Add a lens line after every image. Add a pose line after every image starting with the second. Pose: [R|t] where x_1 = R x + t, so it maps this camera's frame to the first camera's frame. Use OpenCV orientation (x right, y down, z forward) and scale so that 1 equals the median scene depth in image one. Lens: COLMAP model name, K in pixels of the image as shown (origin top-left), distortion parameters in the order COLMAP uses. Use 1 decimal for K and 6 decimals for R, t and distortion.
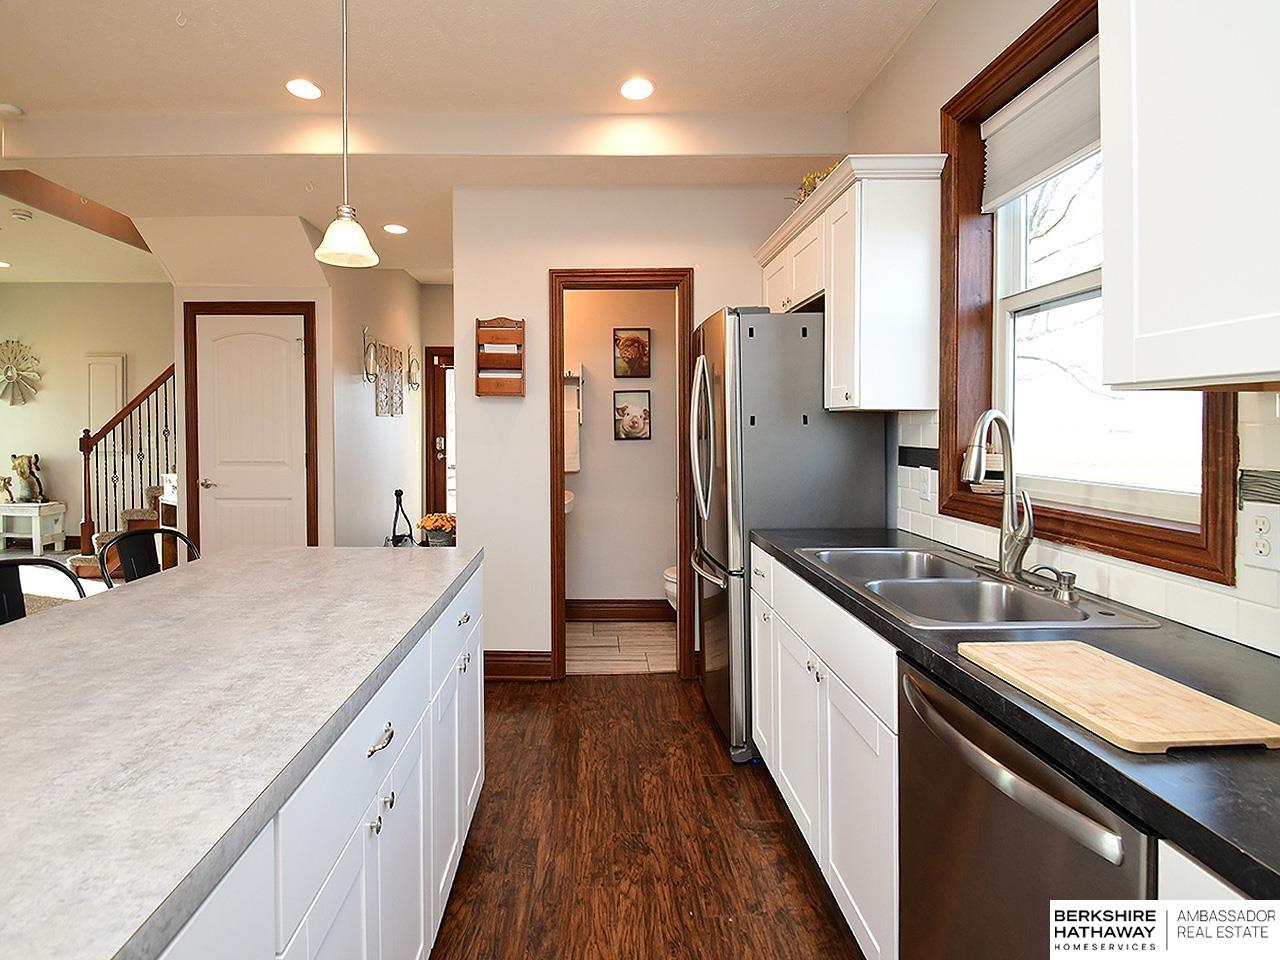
lens RADIAL K [[588.4, 0, 541.4], [0, 588.4, 434.5], [0, 0, 1]] dist [-0.007602, -0.002789]
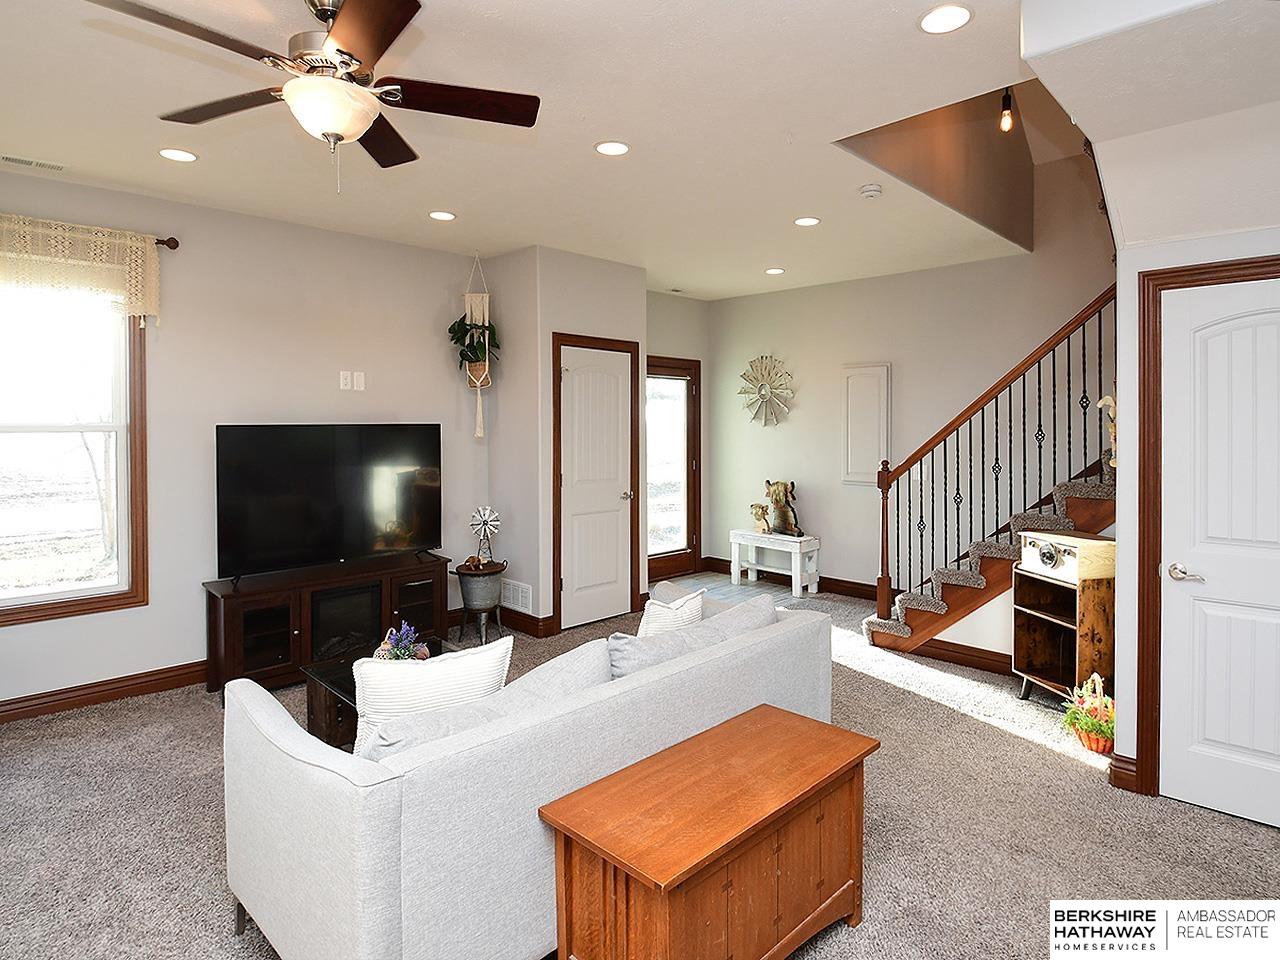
lens RADIAL K [[701.0, 0, 638.0], [0, 701.0, 431.5], [0, 0, 1]] dist [-0.012784, 0.000172]
pose [[0.723830, -0.003096, -0.689971, -0.296747], [-0.005772, 0.999928, -0.010541, -0.029664], [0.689954, 0.011612, 0.723760, 0.063368]]
